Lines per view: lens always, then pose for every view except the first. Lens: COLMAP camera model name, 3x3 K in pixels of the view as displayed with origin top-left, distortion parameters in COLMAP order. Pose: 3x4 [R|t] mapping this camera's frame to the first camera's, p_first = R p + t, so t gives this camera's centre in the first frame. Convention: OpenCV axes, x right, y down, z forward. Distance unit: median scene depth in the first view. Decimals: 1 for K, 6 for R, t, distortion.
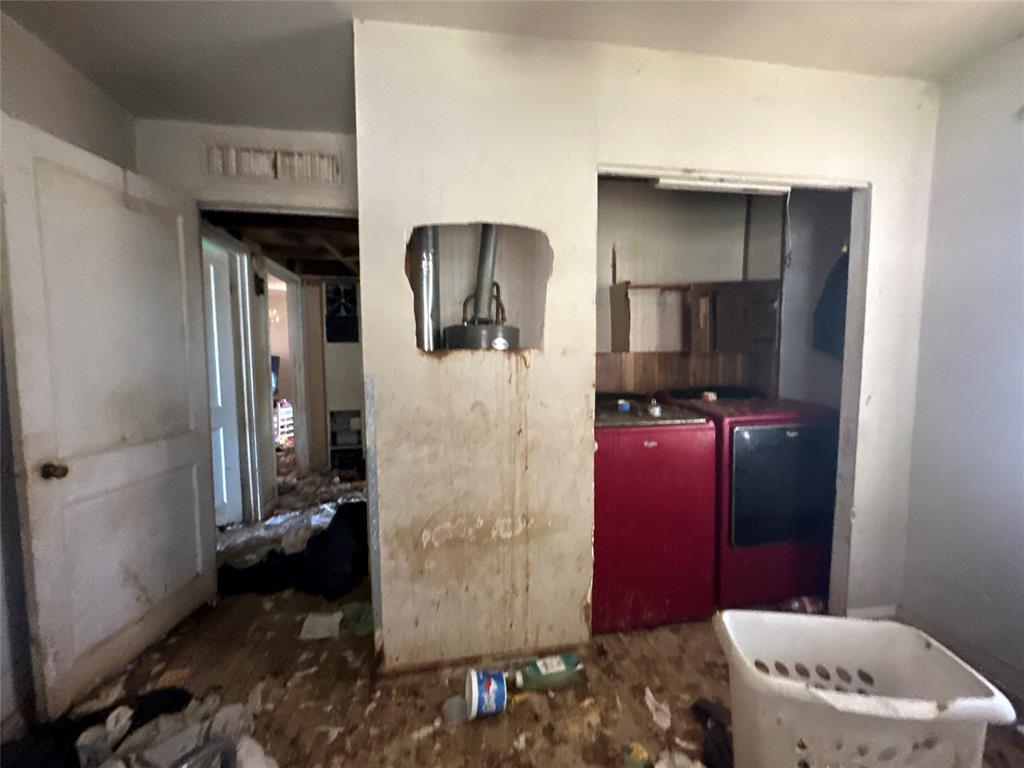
lens RADIAL K [[425.0, 0, 512.5], [0, 425.0, 386.6], [0, 0, 1]] dist [-0.002569, -0.000138]
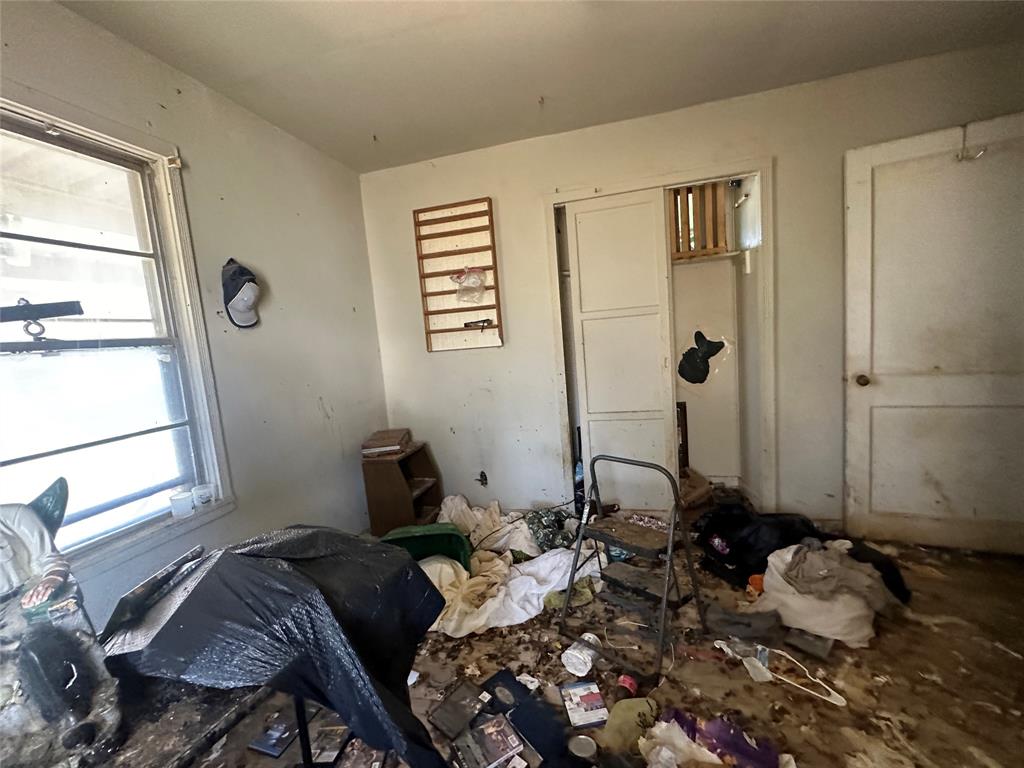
lens RADIAL K [[425.0, 0, 511.8], [0, 425.0, 382.3], [0, 0, 1]] dist [-0.002569, -0.000138]
pose [[-0.417561, 0.142680, -0.897377, 0.679638], [0.021416, 0.988866, 0.147262, -0.039816], [0.908397, 0.042273, -0.415967, 0.406253]]
